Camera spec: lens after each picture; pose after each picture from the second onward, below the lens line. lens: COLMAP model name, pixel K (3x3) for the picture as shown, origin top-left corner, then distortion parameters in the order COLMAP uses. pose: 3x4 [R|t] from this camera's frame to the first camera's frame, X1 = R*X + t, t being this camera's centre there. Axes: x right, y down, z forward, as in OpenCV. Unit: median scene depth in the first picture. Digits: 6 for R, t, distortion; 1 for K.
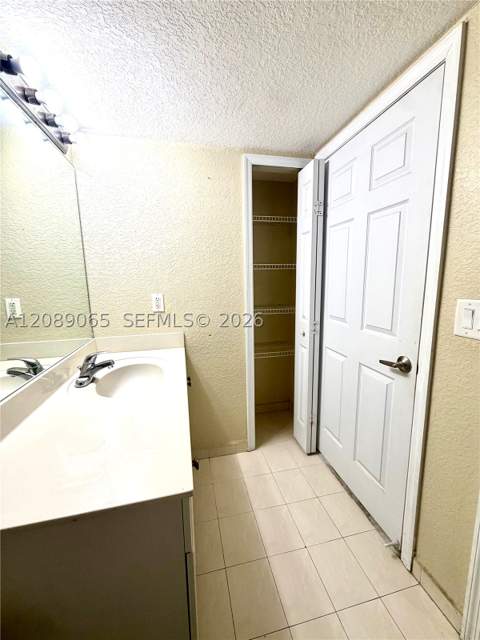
lens RADIAL K [[254.4, 0, 239.6], [0, 254.4, 317.7], [0, 0, 1]] dist [0.000113, -0.001101]
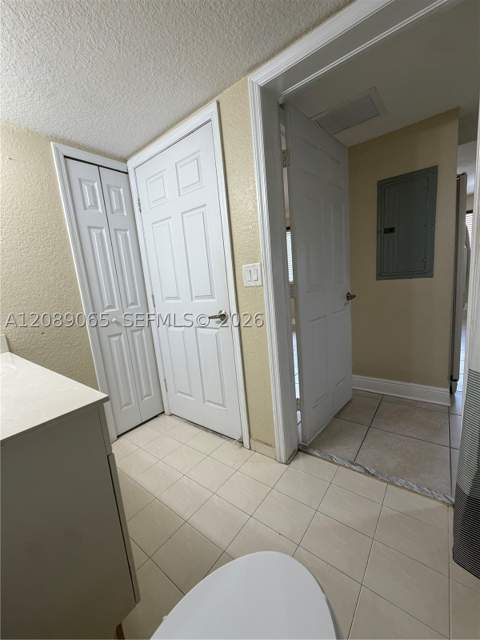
lens RADIAL K [[254.4, 0, 240.4], [0, 254.4, 321.1], [0, 0, 1]] dist [0.000113, -0.001101]
pose [[0.774853, -0.152244, 0.613535, -0.172526], [0.170548, 0.984922, 0.029010, 0.174426], [-0.608701, 0.082159, 0.789135, -0.208625]]
